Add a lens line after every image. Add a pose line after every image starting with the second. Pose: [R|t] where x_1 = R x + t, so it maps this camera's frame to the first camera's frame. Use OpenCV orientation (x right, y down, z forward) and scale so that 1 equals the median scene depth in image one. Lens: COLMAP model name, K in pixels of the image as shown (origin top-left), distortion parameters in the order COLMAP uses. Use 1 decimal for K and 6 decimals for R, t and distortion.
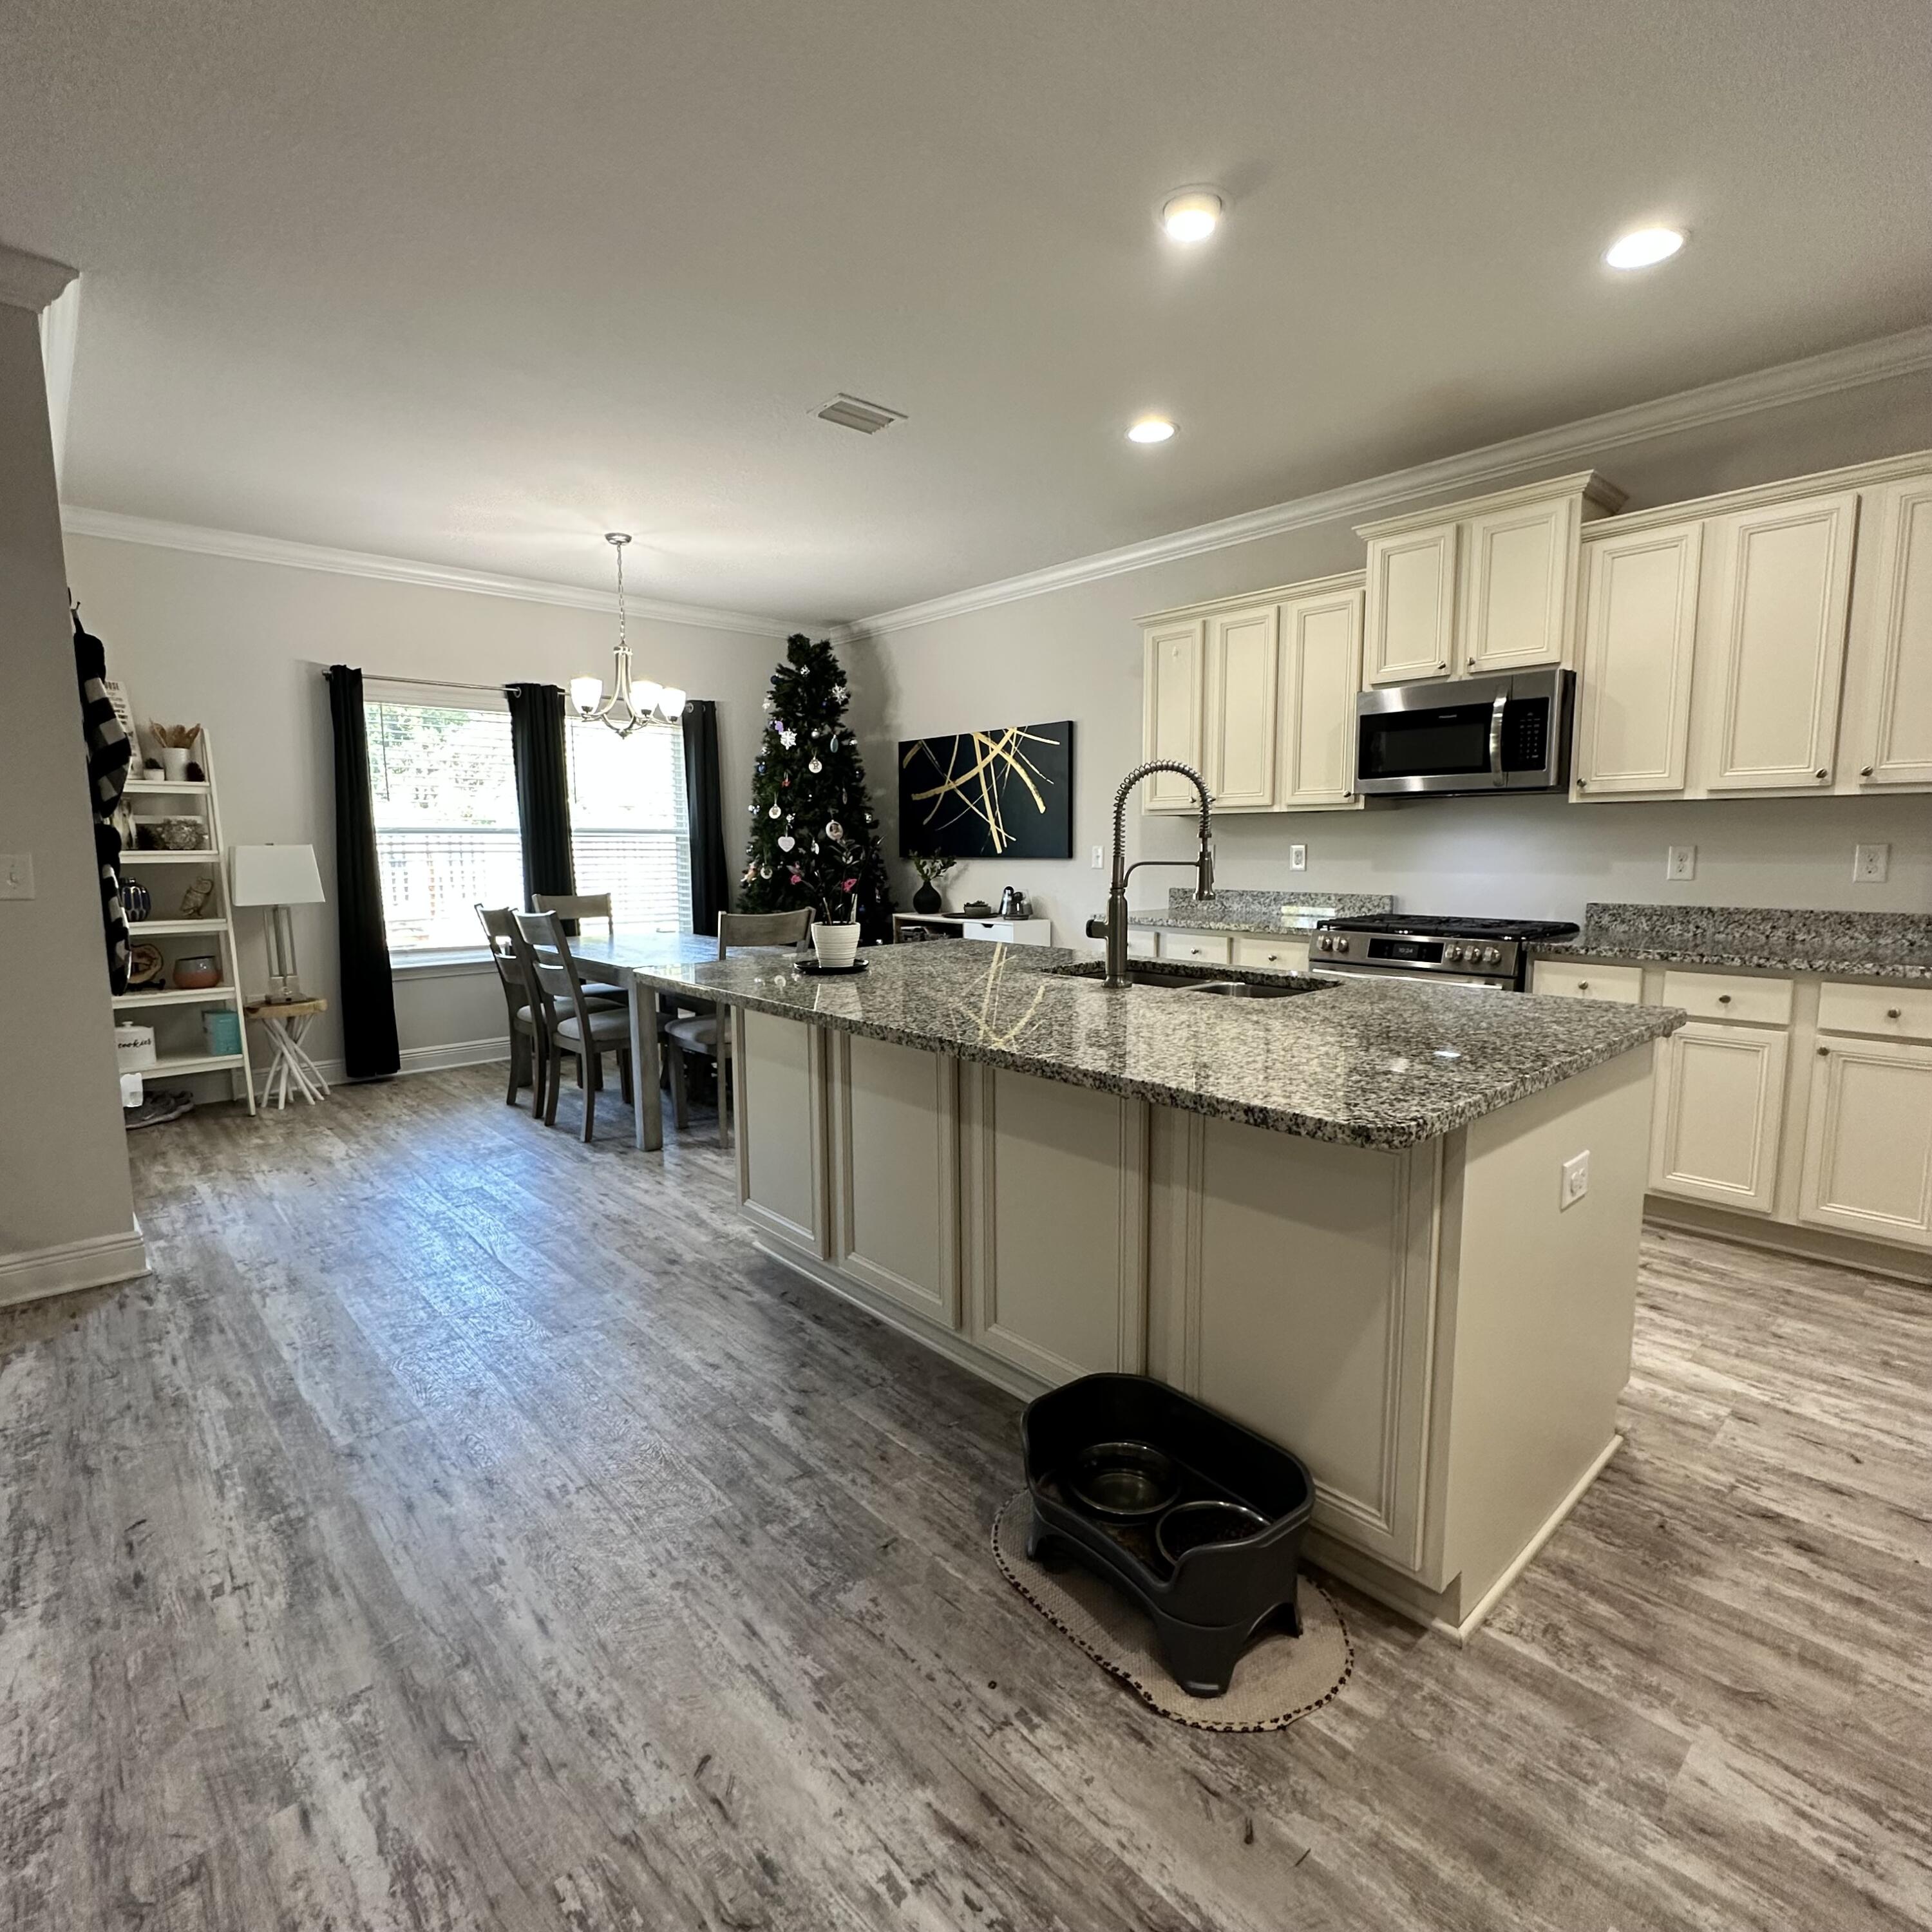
lens RADIAL K [[1025.9, 0, 968.5], [0, 1025.9, 968.0], [0, 0, 1]] dist [-0.002303, 0.000772]
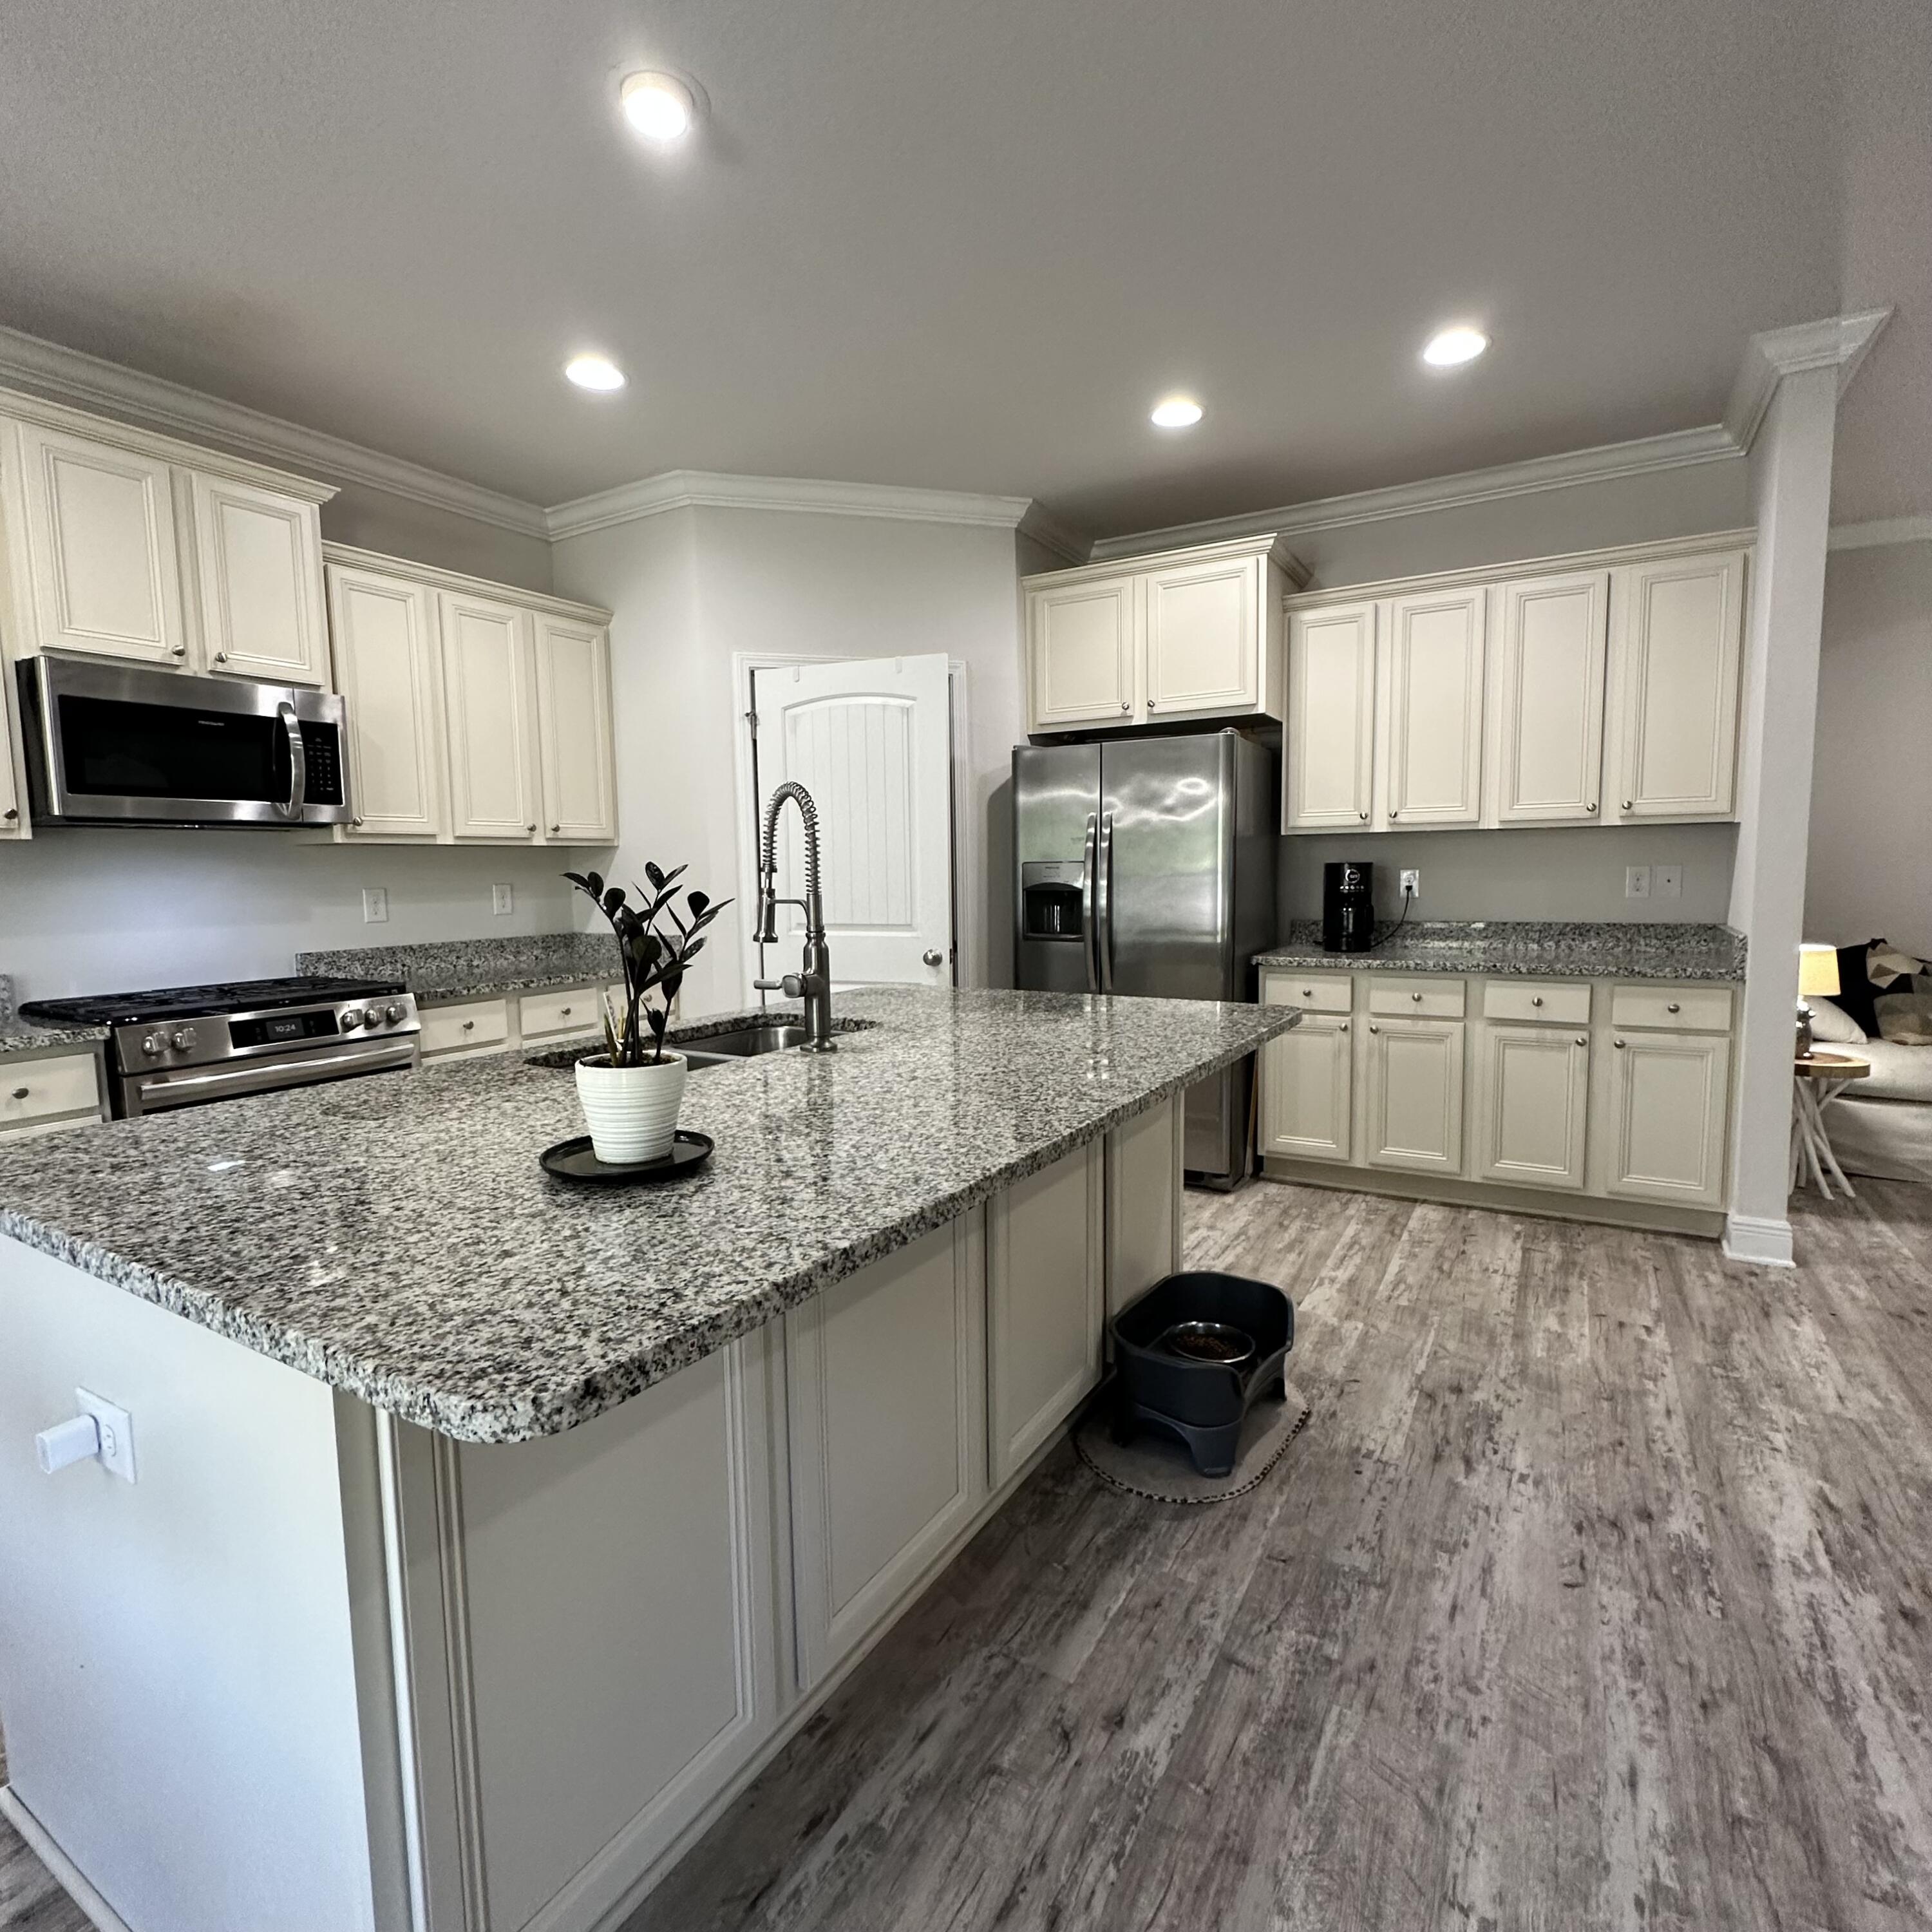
lens RADIAL K [[1025.9, 0, 966.2], [0, 1025.9, 966.4], [0, 0, 1]] dist [-0.002303, 0.000772]
pose [[-0.294088, -0.079697, 0.952450, -0.539324], [0.134354, 0.983176, 0.123752, -0.107519], [-0.946288, 0.164360, -0.278433, 0.881498]]
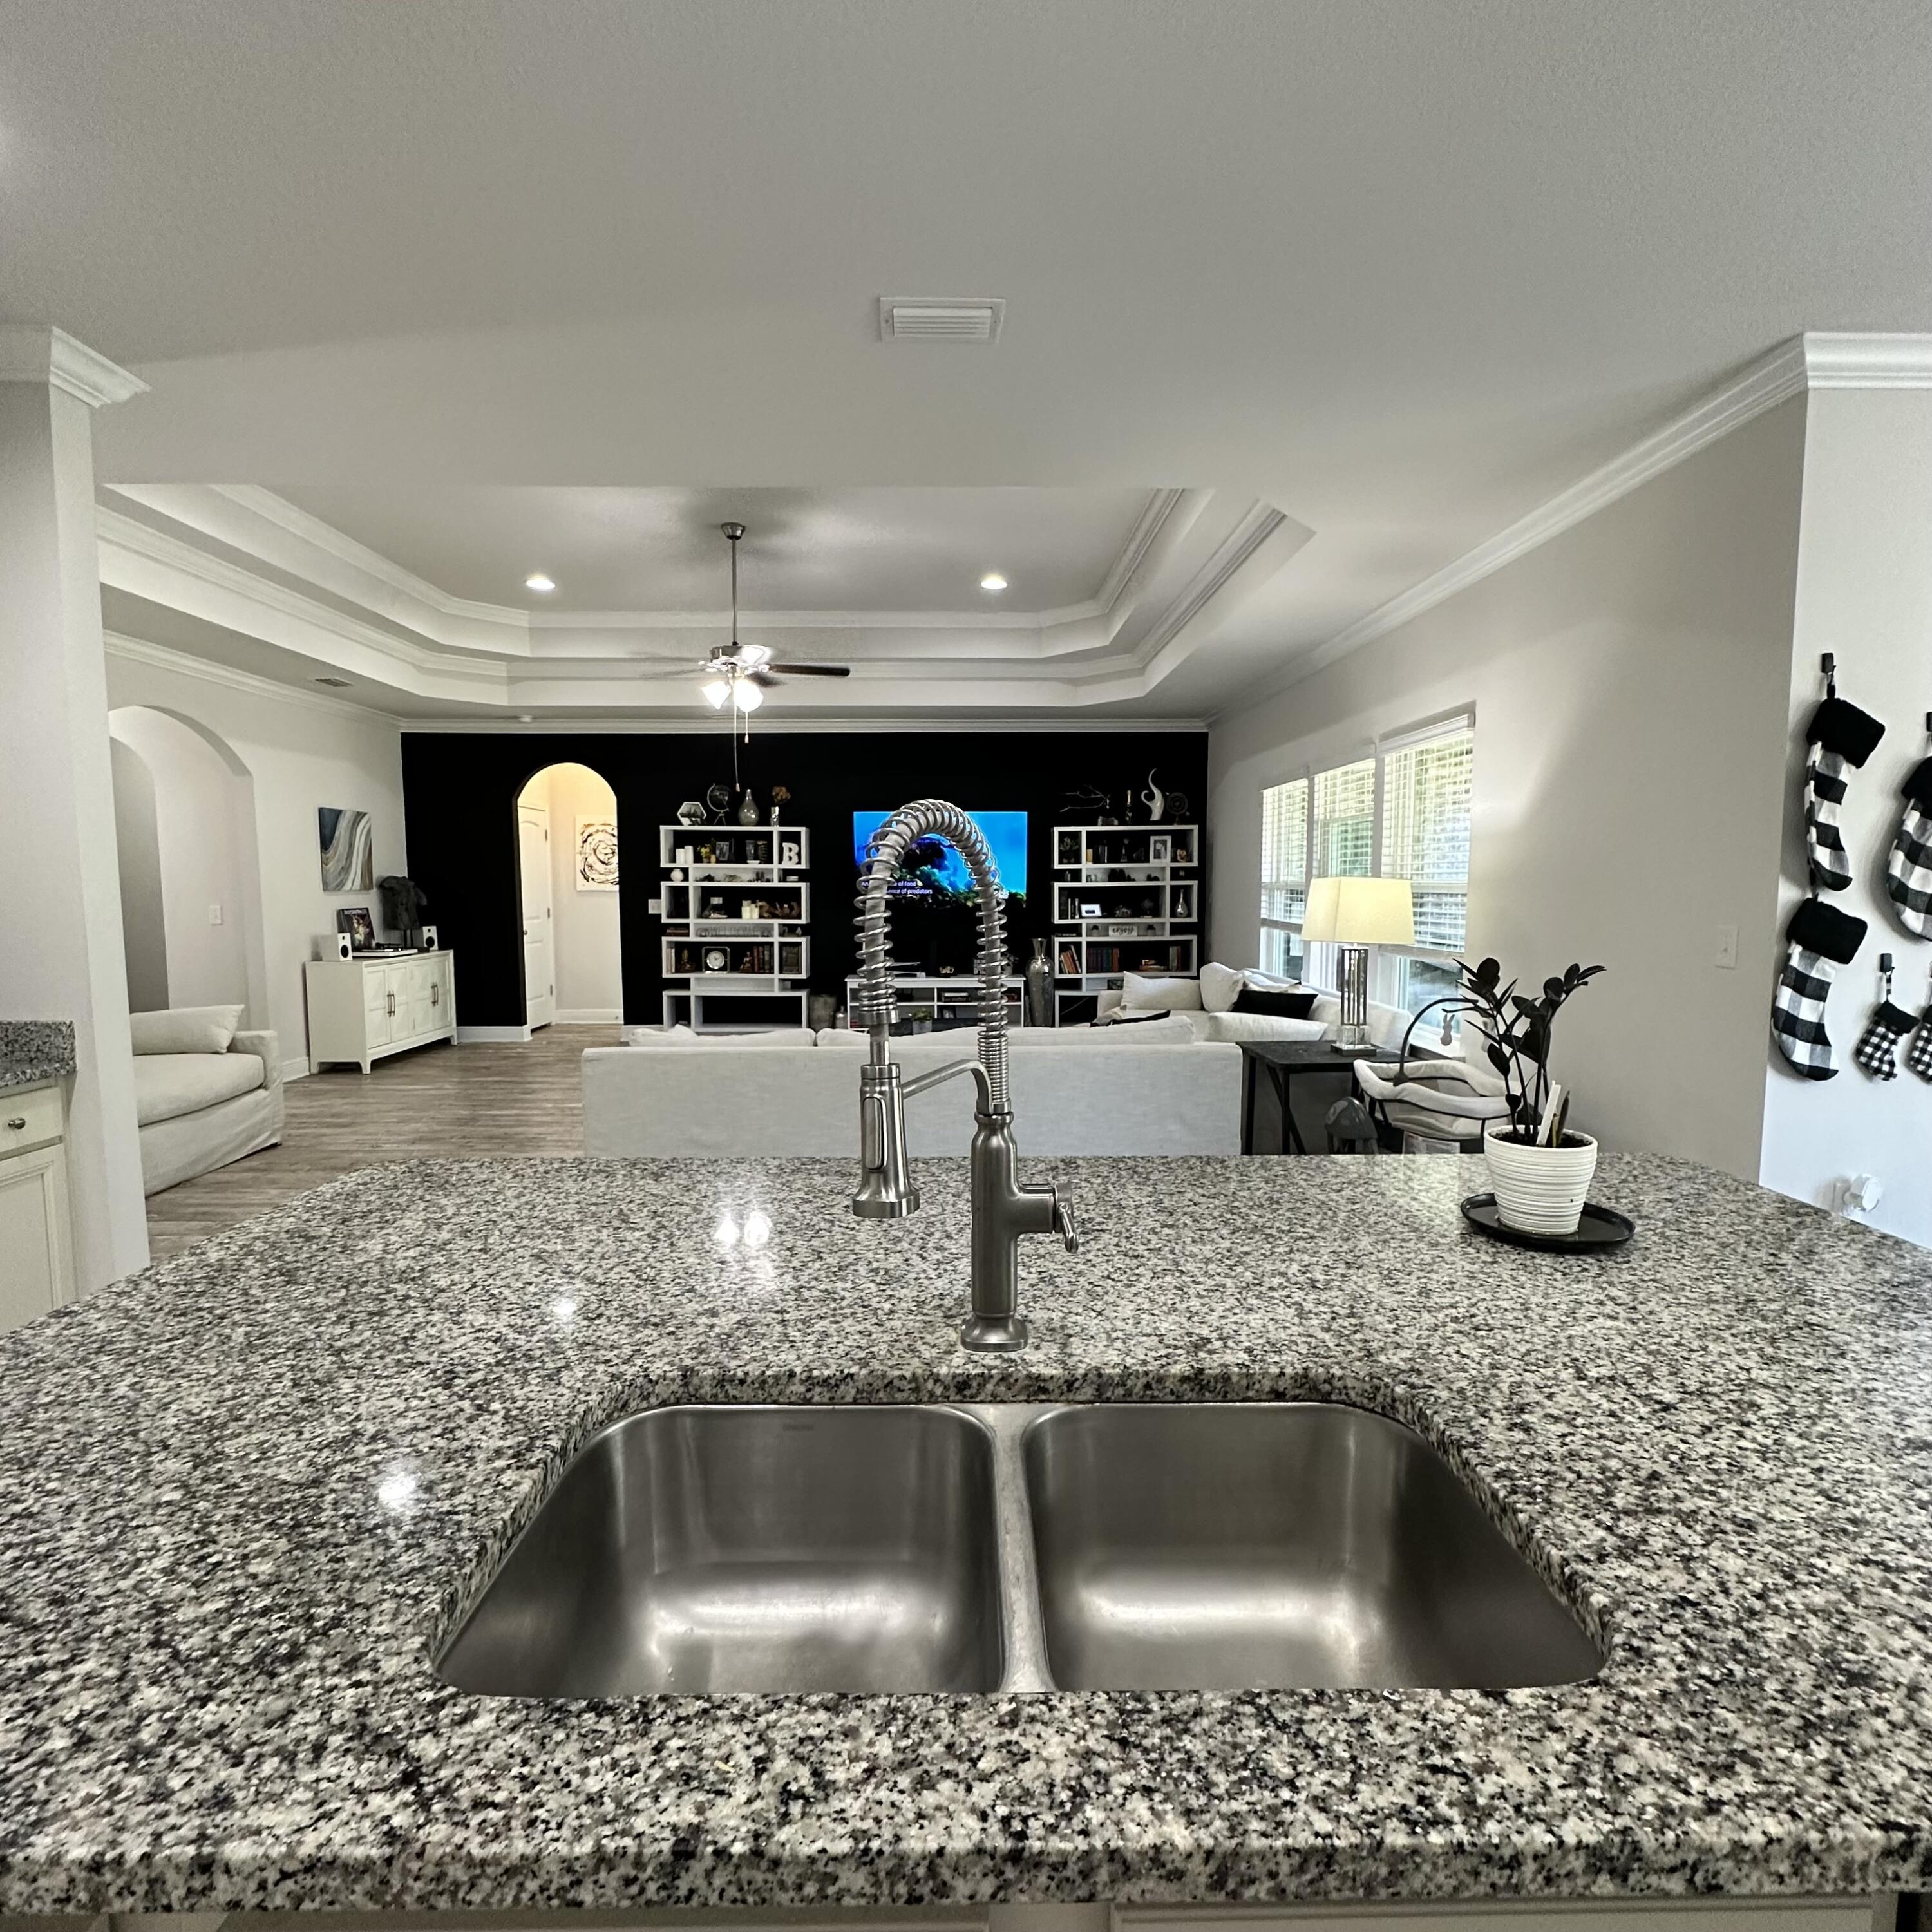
lens RADIAL K [[1025.9, 0, 968.4], [0, 1025.9, 970.9], [0, 0, 1]] dist [-0.002303, 0.000772]
pose [[-0.659754, 0.072808, -0.747946, 0.359727], [-0.083473, 0.982036, 0.169226, -0.161135], [0.746831, 0.174082, -0.641825, 0.985342]]
